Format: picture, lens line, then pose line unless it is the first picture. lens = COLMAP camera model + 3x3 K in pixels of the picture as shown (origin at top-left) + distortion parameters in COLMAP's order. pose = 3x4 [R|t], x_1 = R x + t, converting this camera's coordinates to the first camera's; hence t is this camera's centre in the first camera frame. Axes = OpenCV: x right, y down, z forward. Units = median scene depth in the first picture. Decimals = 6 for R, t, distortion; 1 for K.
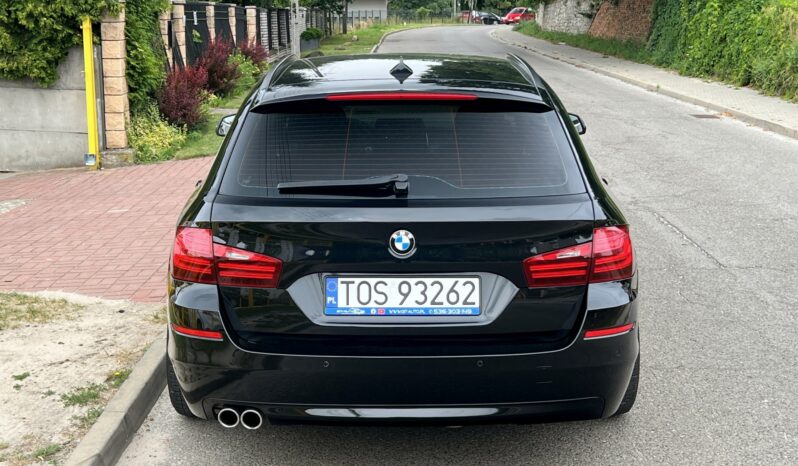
lens RADIAL K [[1114.2, 0, 399.0], [0, 1114.2, 233.0], [0, 0, 1]] dist [0.226271, -0.804199]
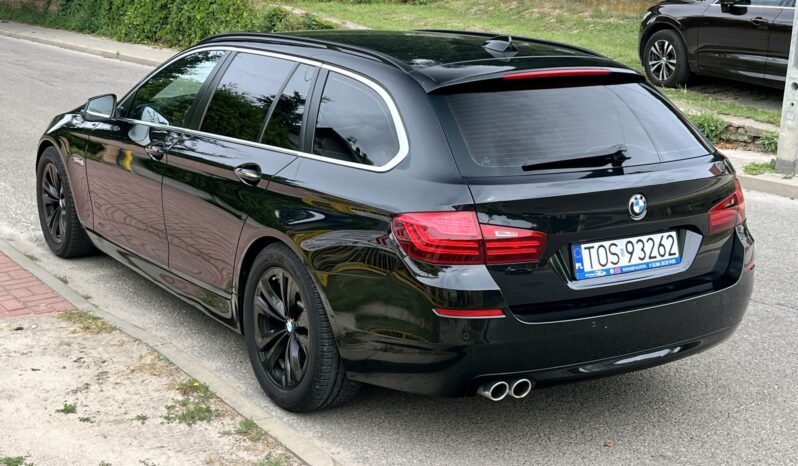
lens RADIAL K [[1114.2, 0, 399.0], [0, 1114.2, 233.0], [0, 0, 1]] dist [0.226271, -0.804199]
pose [[0.834510, -0.103977, 0.541093, -0.786626], [0.087125, 0.994580, 0.056750, -0.047649], [-0.544061, -0.000216, 0.839046, 0.190134]]
